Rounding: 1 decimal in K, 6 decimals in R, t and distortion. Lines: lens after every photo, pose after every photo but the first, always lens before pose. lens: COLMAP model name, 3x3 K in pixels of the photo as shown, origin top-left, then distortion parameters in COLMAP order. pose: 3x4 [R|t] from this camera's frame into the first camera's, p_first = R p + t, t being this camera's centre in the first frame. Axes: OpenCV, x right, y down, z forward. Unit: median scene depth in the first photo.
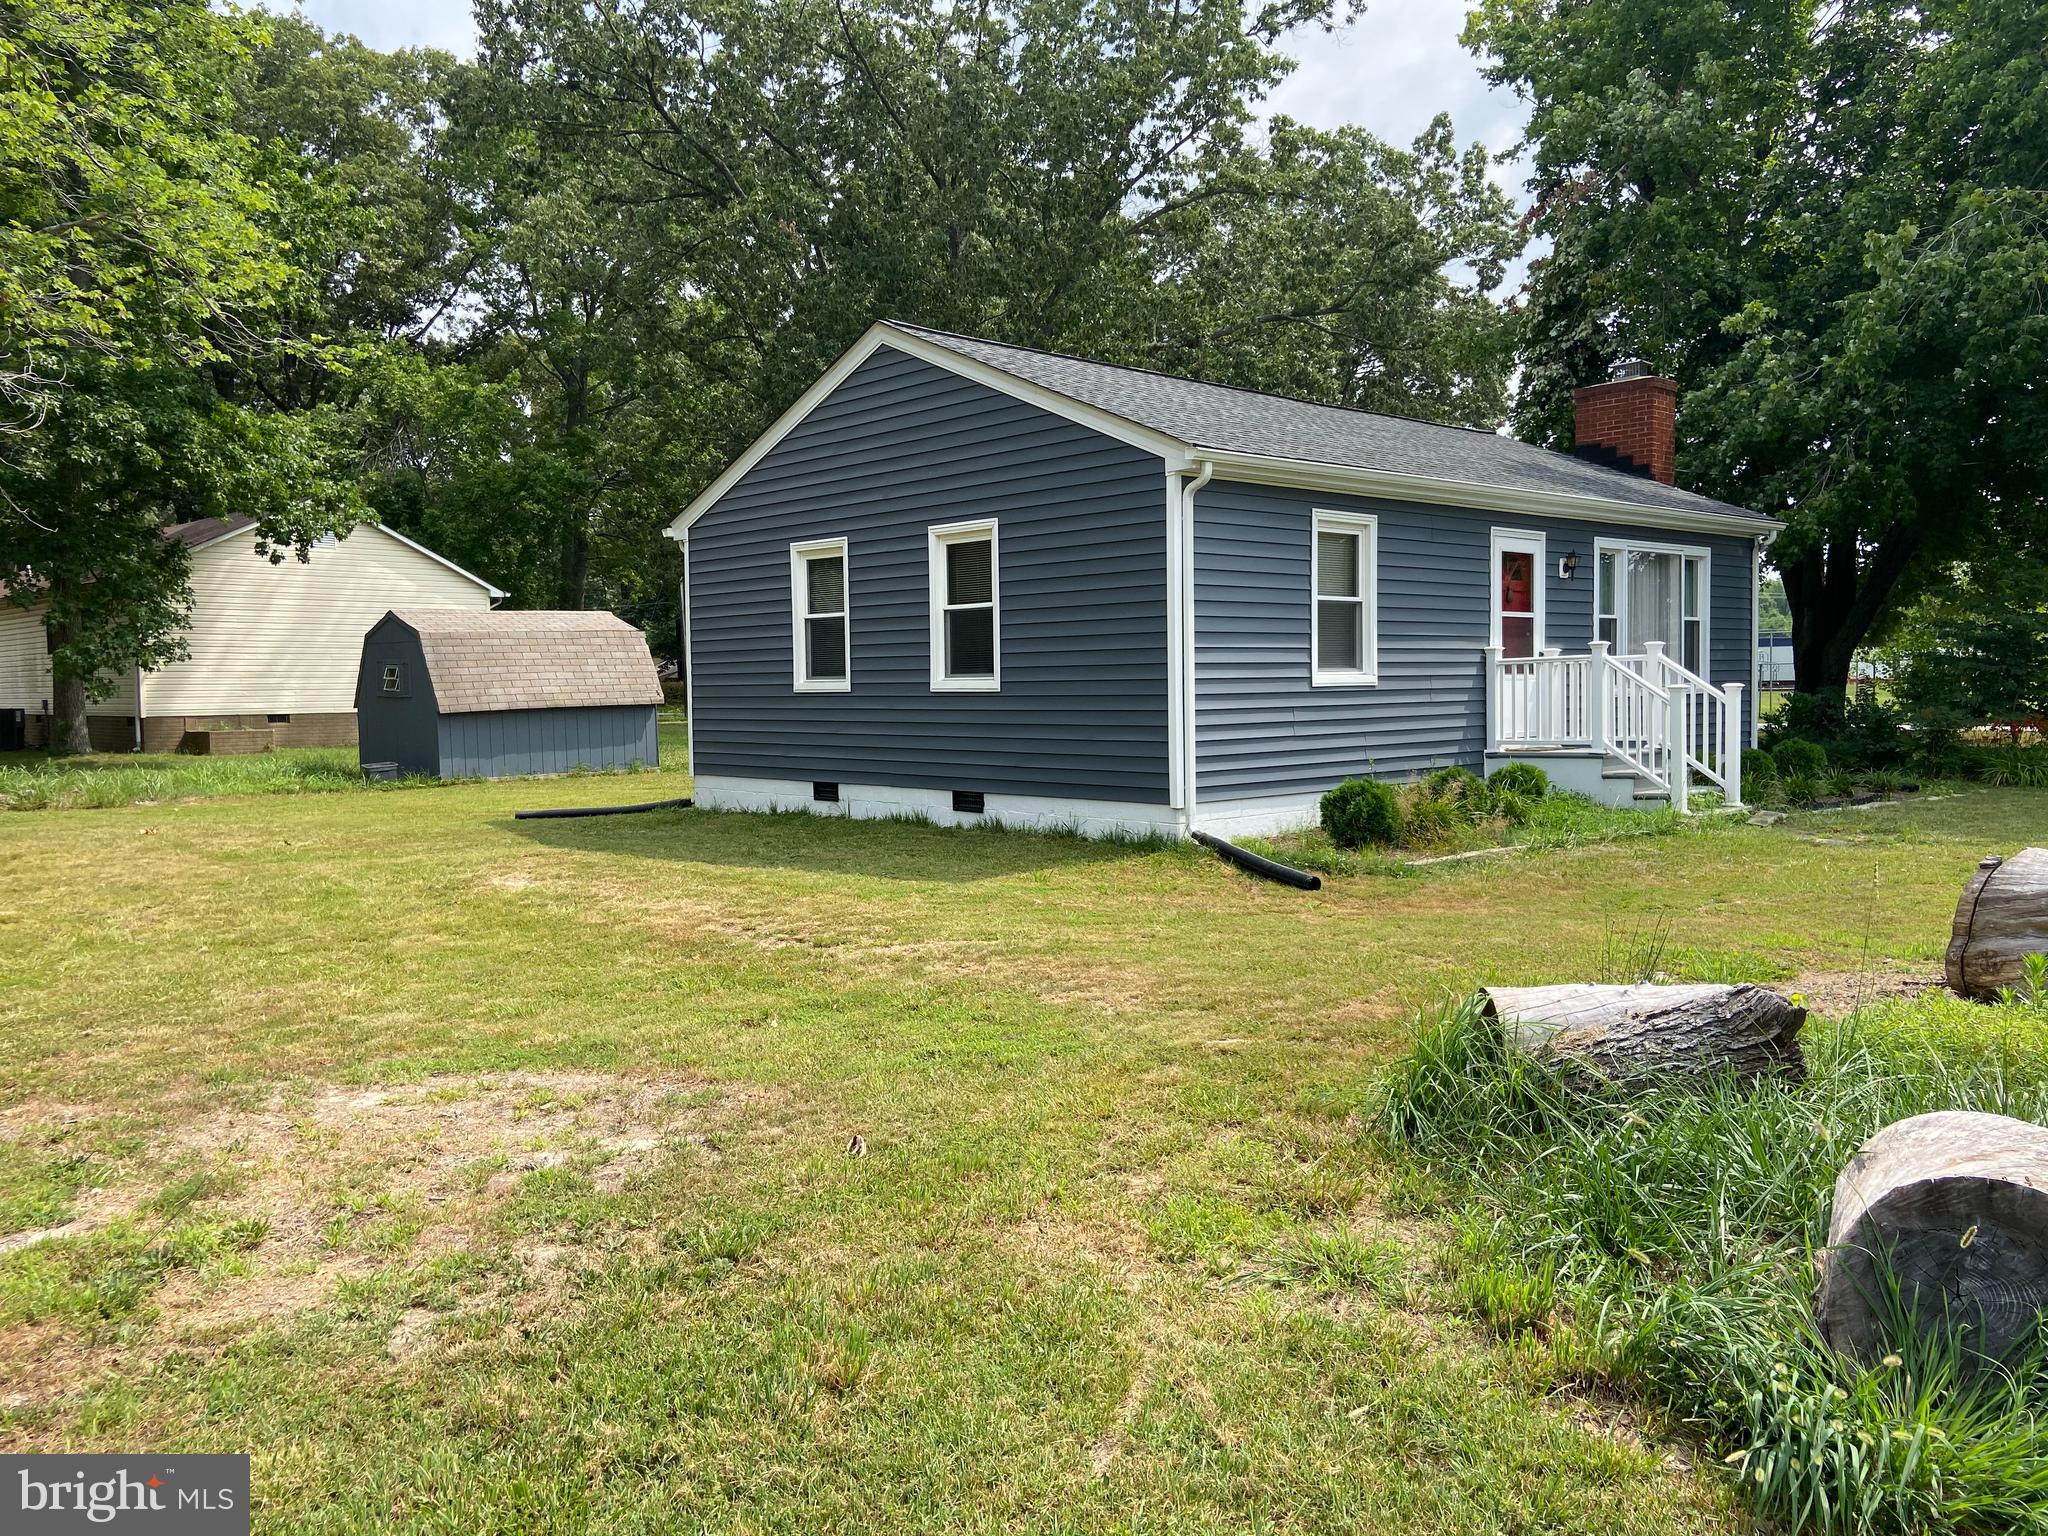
lens RADIAL K [[1563.1, 0, 1019.9], [0, 1563.1, 774.8], [0, 0, 1]] dist [0.107649, -0.111568]
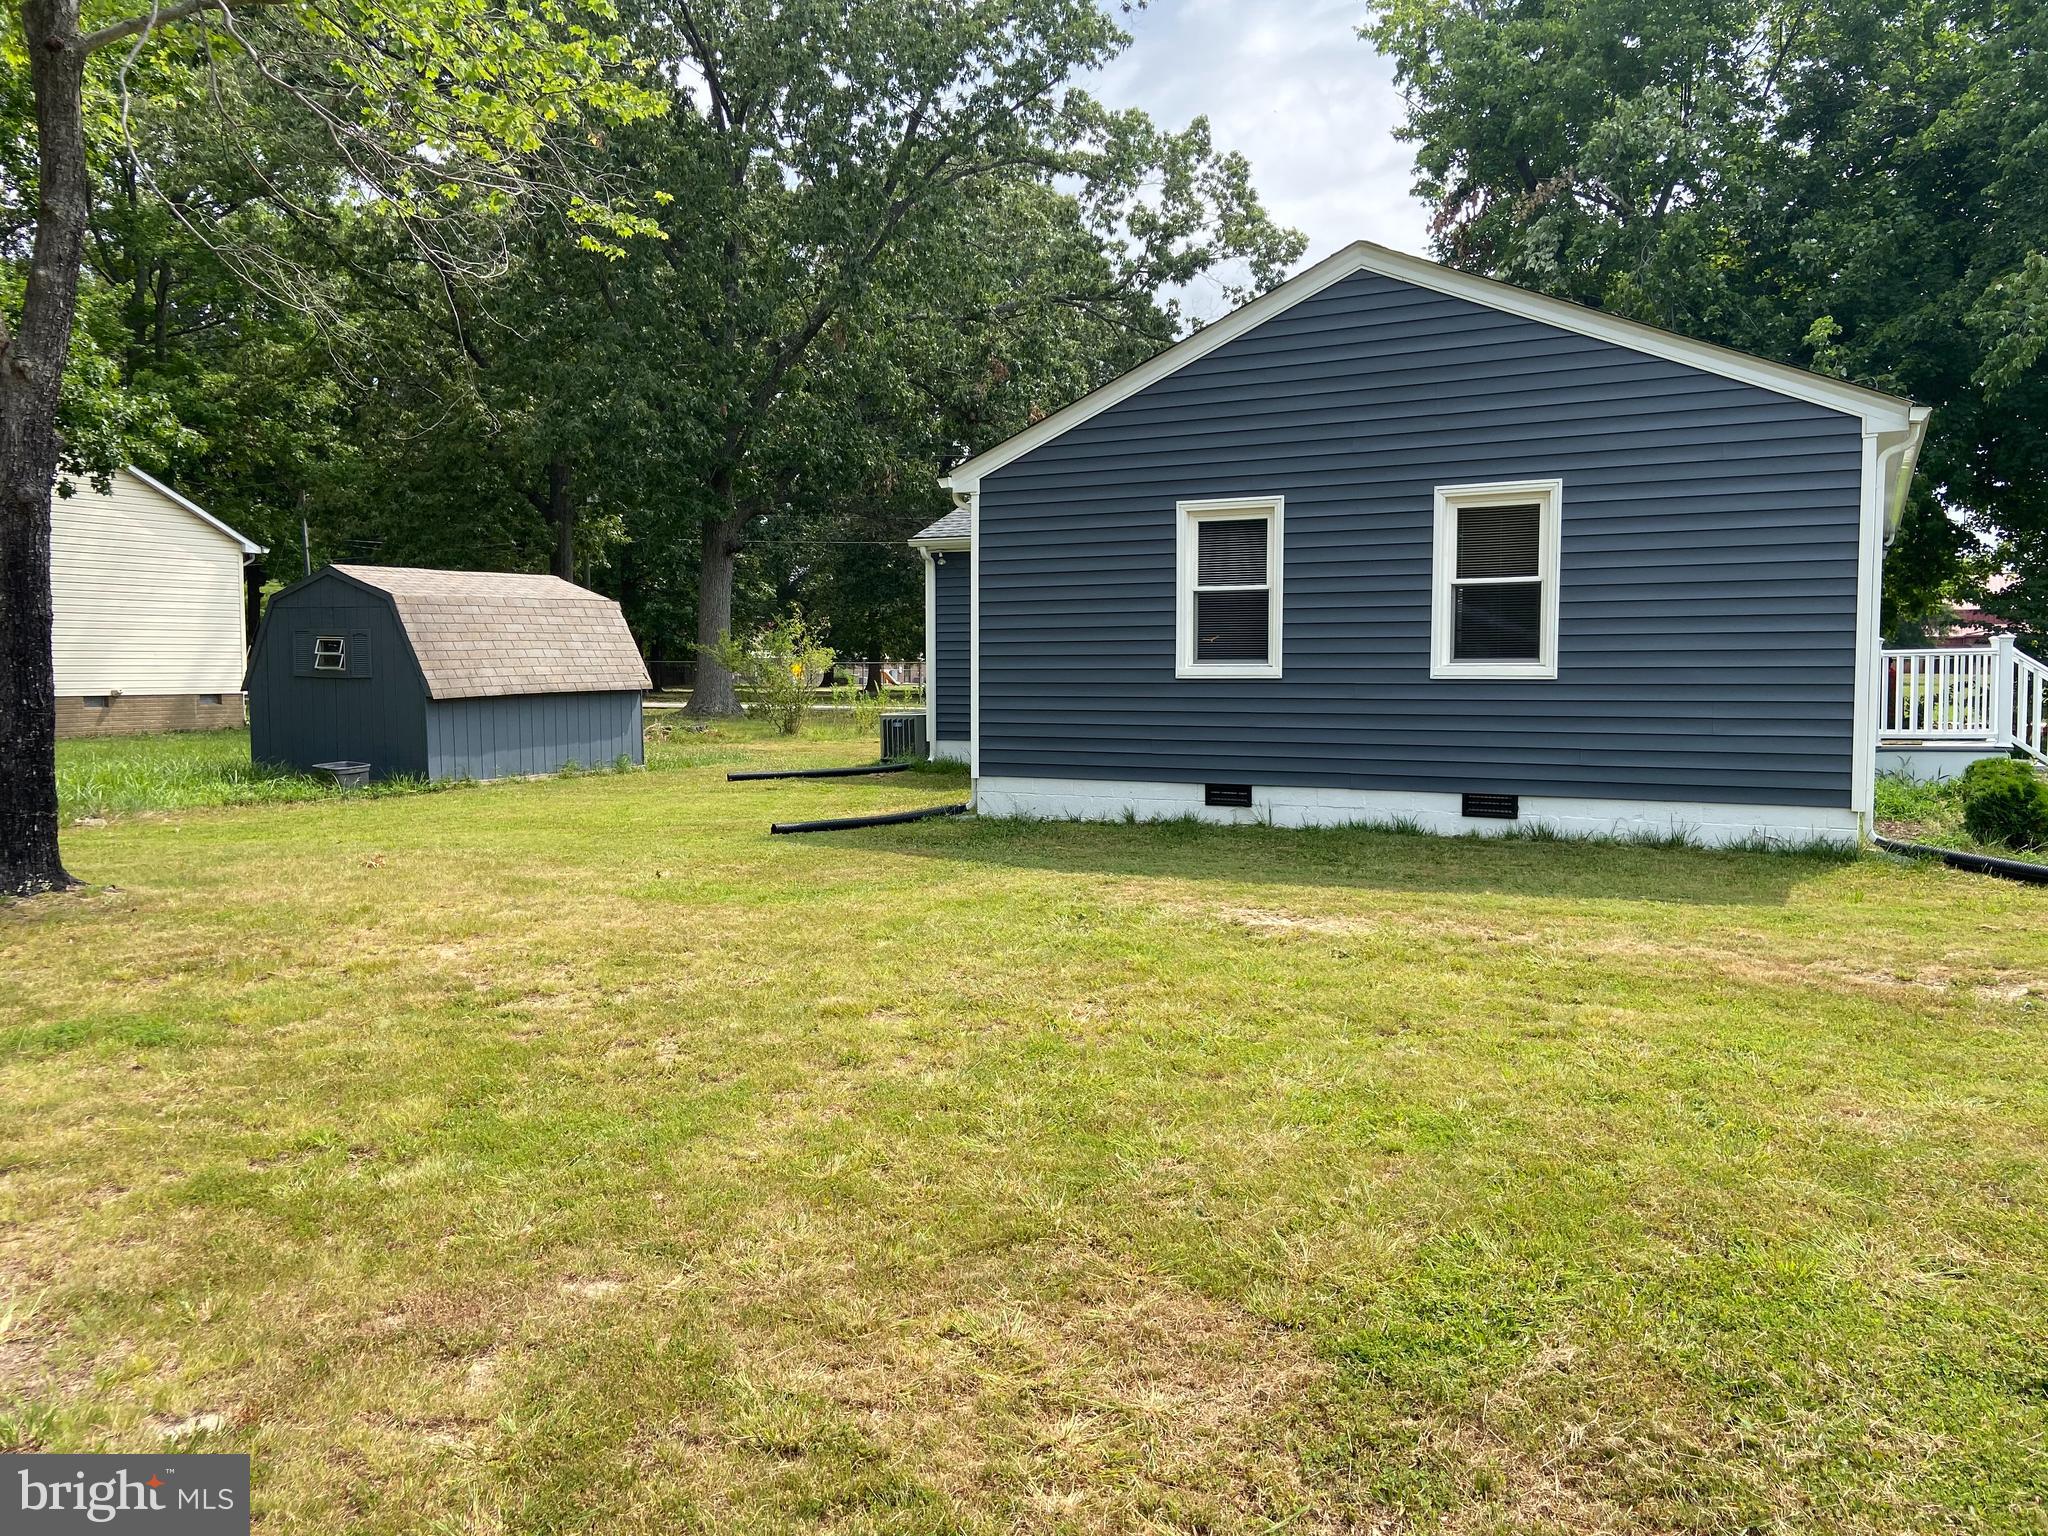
lens RADIAL K [[1563.1, 0, 1038.3], [0, 1563.1, 751.7], [0, 0, 1]] dist [0.107649, -0.111568]
pose [[0.944189, -0.005270, 0.329363, -0.490364], [0.007476, 0.999957, -0.005431, -0.008940], [-0.329321, 0.007590, 0.944188, 0.229986]]
